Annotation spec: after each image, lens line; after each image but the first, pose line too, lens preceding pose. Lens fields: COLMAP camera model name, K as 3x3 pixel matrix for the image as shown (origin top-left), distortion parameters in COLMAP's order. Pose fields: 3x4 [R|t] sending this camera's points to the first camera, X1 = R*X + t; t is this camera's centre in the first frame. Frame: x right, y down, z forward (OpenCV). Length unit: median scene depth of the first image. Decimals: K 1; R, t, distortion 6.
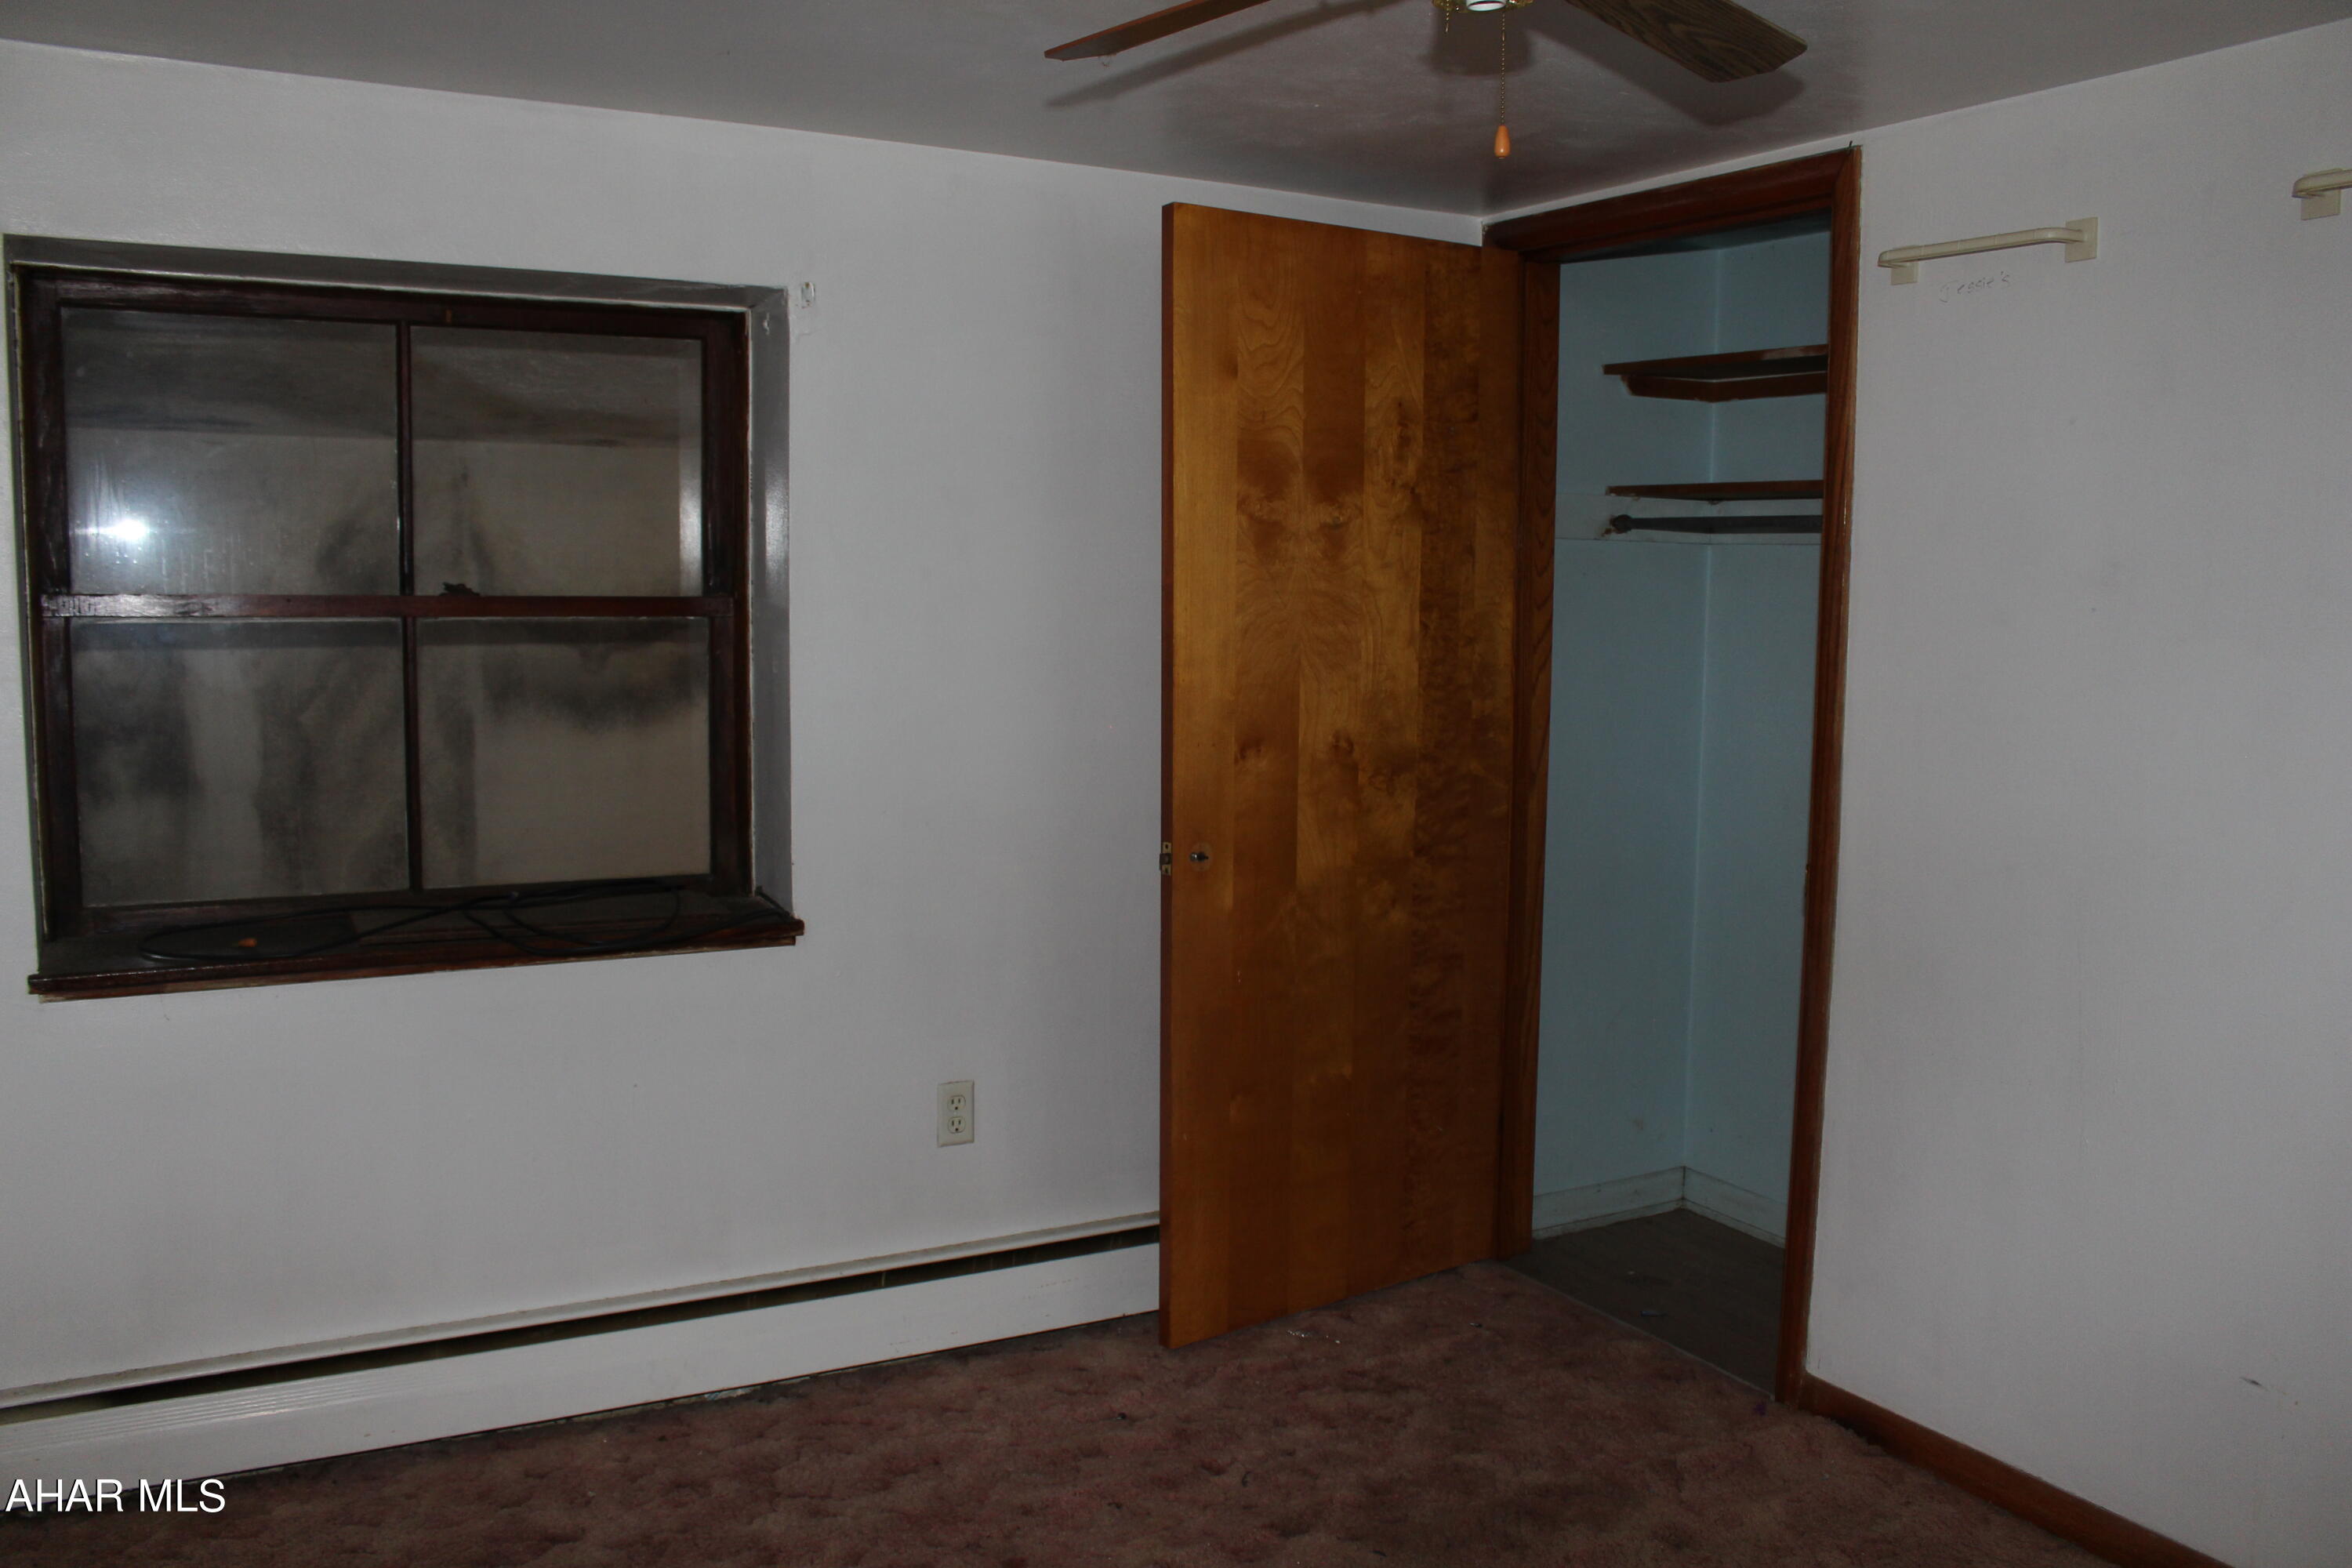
lens RADIAL K [[1957.6, 0, 1176.0], [0, 1957.6, 784.0], [0, 0, 1]] dist [-0.127325, 0.113019]
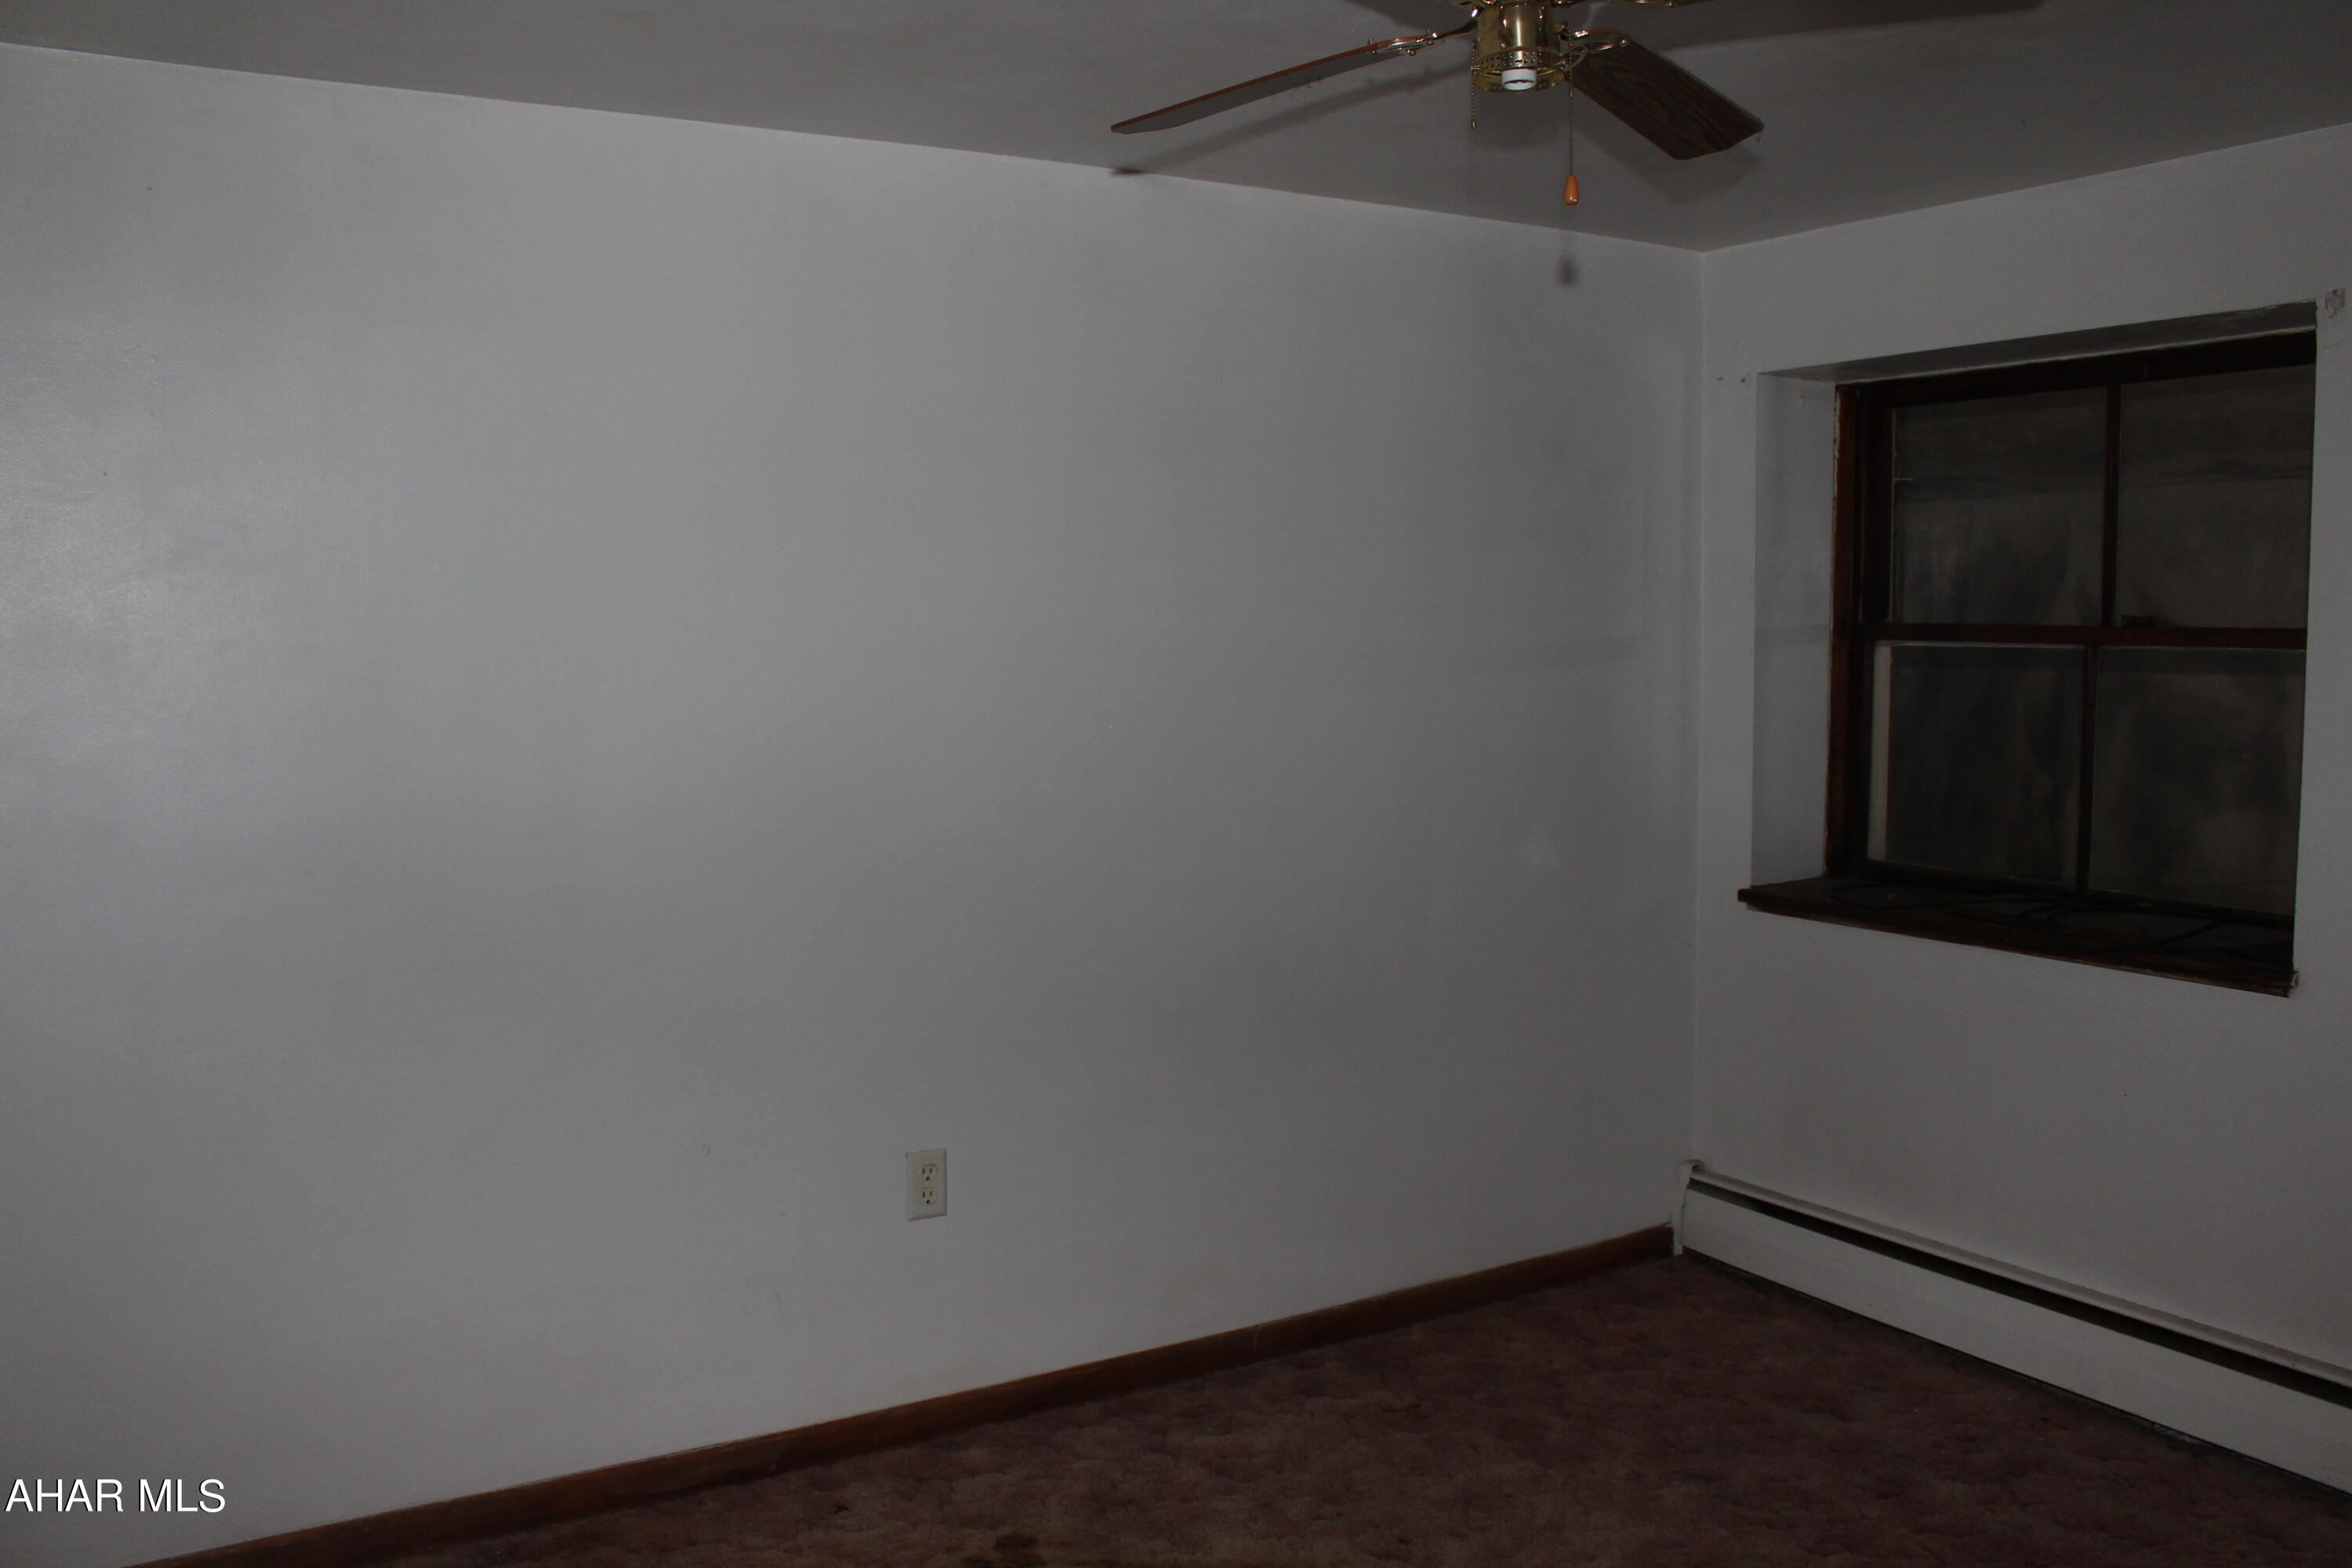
lens RADIAL K [[1957.6, 0, 1176.0], [0, 1957.6, 784.0], [0, 0, 1]] dist [-0.127325, 0.113019]
pose [[0.060895, 0.076869, -0.995180, 0.699486], [-0.100025, 0.992481, 0.070540, -0.031881], [0.993120, 0.095247, 0.068126, 0.407083]]
